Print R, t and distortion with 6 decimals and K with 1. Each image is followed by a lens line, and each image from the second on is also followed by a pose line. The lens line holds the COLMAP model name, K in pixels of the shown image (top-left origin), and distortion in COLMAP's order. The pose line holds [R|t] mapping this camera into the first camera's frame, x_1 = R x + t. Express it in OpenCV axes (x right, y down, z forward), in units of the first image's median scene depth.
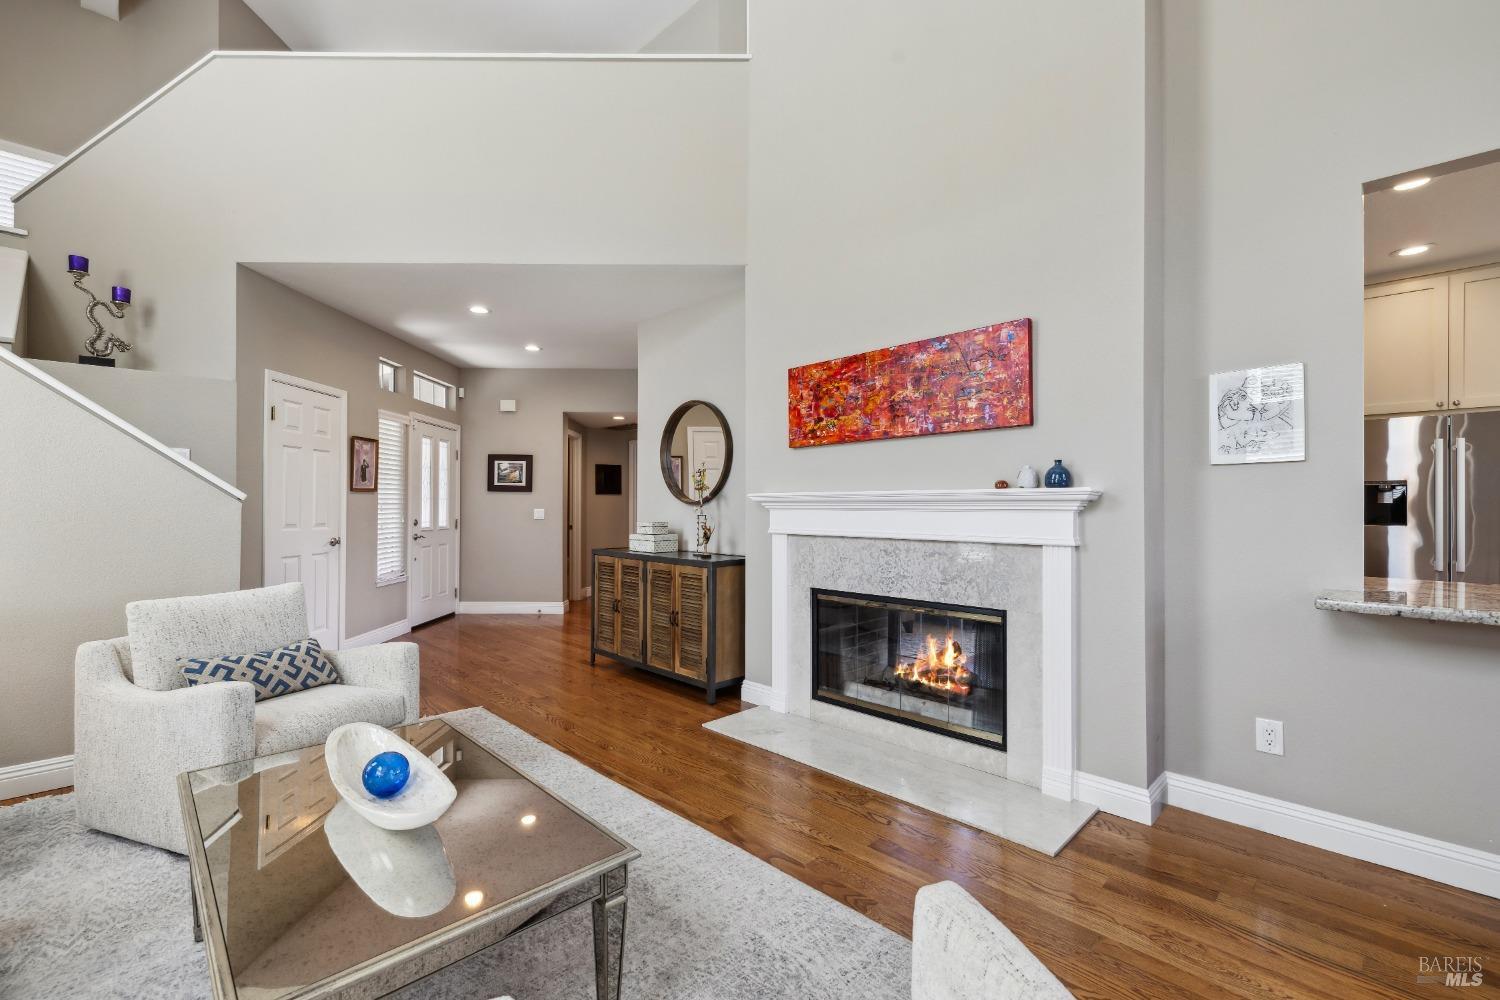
lens RADIAL K [[639.0, 0, 761.3], [0, 639.0, 503.4], [0, 0, 1]] dist [0.003093, -0.000392]
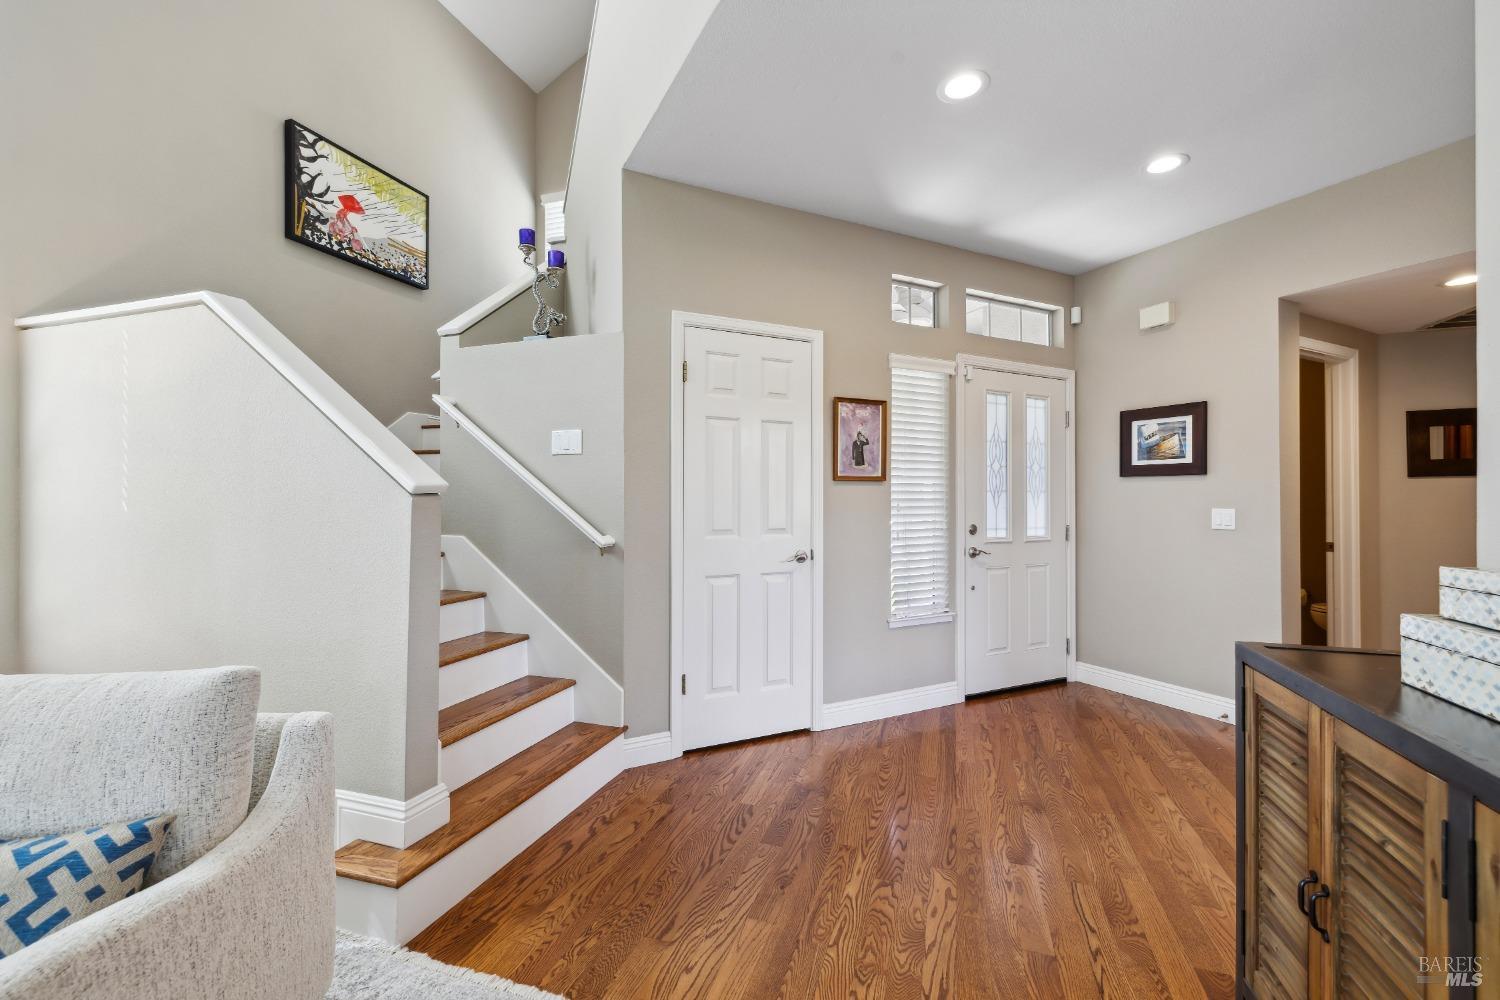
lens RADIAL K [[639.0, 0, 731.6], [0, 639.0, 499.4], [0, 0, 1]] dist [0.003093, -0.000392]
pose [[0.428325, -0.010022, -0.903569, -0.081997], [0.005691, 0.999949, -0.008394, 0.004733], [0.903607, -0.001547, 0.428360, 0.574057]]
